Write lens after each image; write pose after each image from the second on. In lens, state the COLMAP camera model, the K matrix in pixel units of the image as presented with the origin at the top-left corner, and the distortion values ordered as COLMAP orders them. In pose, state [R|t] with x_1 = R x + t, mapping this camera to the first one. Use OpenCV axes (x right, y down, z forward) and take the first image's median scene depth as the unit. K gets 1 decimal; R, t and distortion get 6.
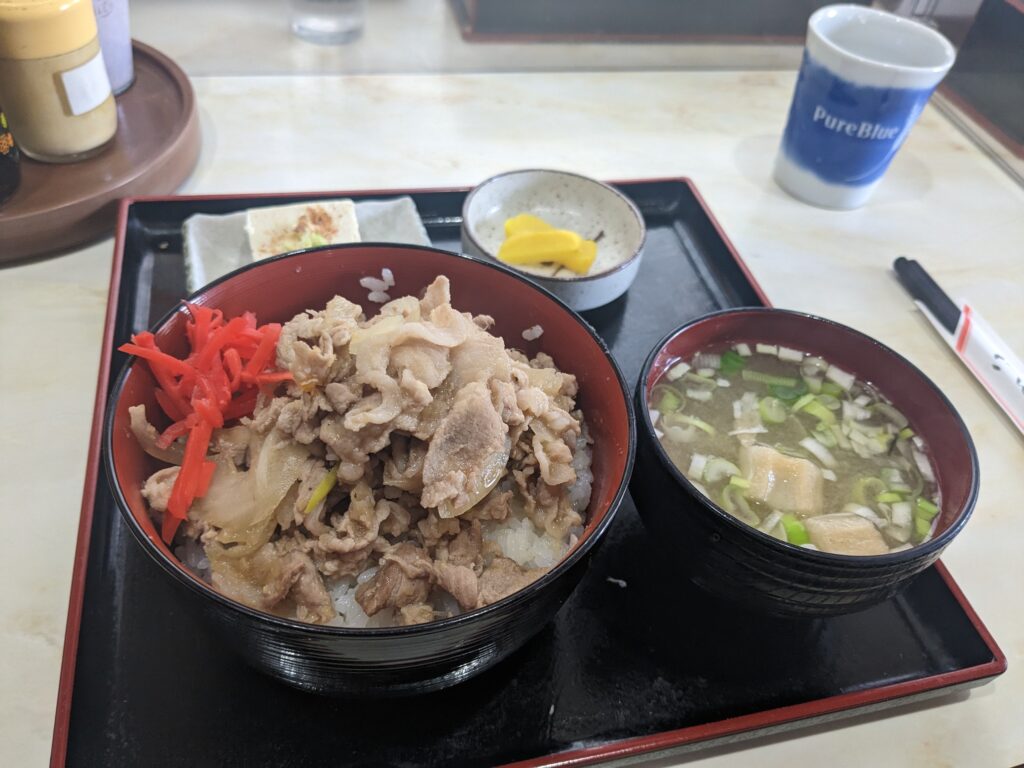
lens RADIAL K [[784.4, 0, 512.0], [0, 784.4, 384.0], [0, 0, 1]] dist [0.040344, -0.077214]
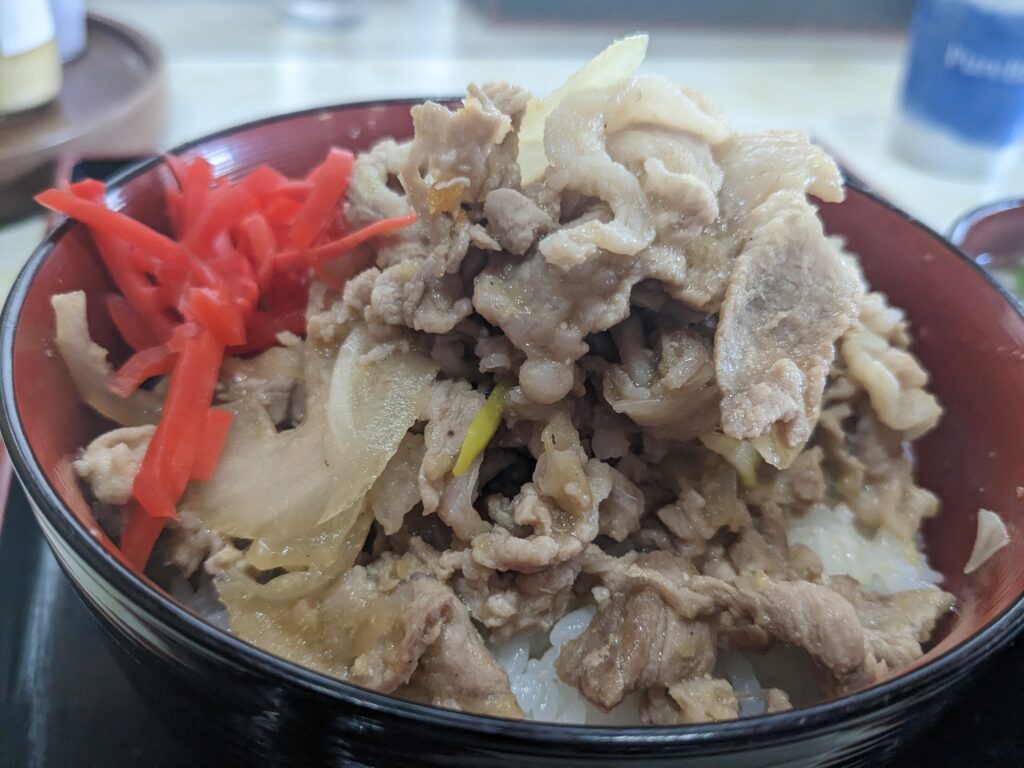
lens RADIAL K [[811.4, 0, 515.7], [0, 811.4, 396.3], [0, 0, 1]] dist [-0.002745, -0.007671]
pose [[0.997450, -0.050421, 0.050511, -0.237932], [0.056854, 0.989171, -0.135308, 0.175464], [-0.043142, 0.137835, 0.989515, 0.521280]]
